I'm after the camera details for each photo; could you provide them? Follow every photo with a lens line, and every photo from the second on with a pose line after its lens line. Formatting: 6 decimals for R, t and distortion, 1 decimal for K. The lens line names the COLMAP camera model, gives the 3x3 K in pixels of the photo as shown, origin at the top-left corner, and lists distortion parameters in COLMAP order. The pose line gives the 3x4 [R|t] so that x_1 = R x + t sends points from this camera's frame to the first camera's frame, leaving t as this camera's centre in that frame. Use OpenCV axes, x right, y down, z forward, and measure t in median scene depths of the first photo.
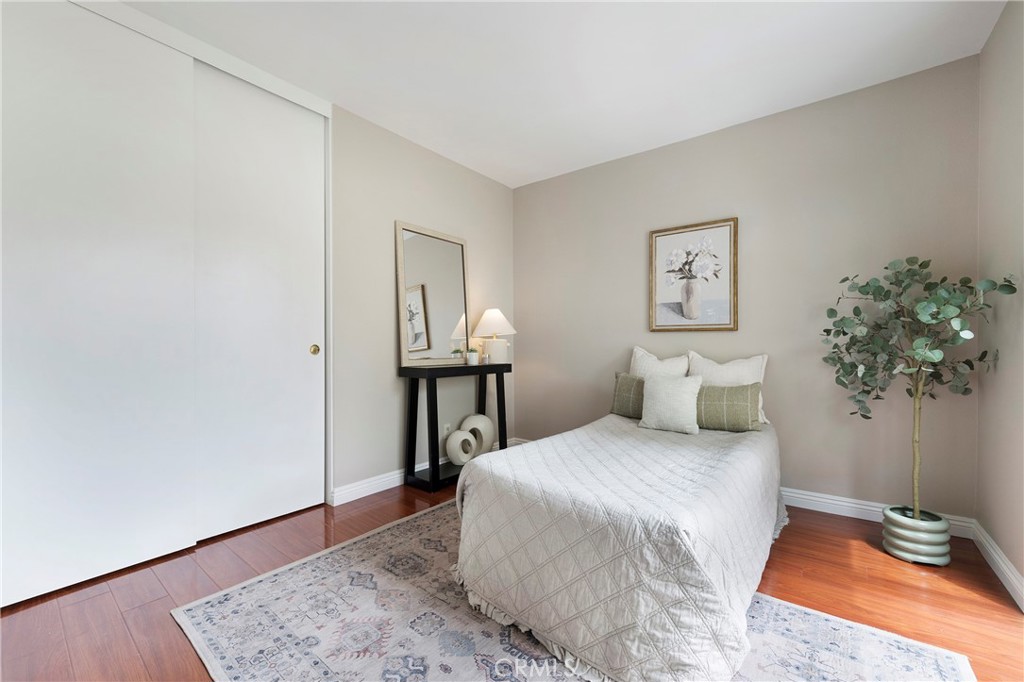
lens RADIAL K [[415.7, 0, 507.2], [0, 415.7, 339.1], [0, 0, 1]] dist [0.000108, 0.000323]
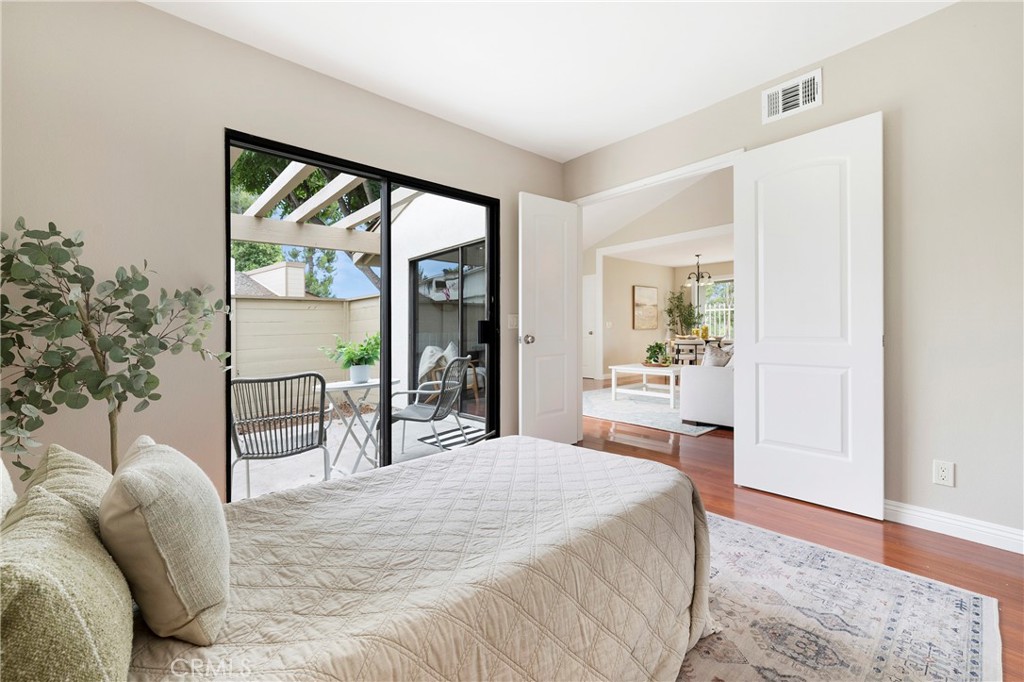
lens RADIAL K [[415.7, 0, 507.2], [0, 415.7, 339.1], [0, 0, 1]] dist [0.000108, 0.000323]
pose [[-0.984834, 0.003452, 0.173464, 0.111324], [0.005044, 0.999949, 0.008736, 0.039167], [-0.173425, 0.009478, -0.984802, 1.856742]]
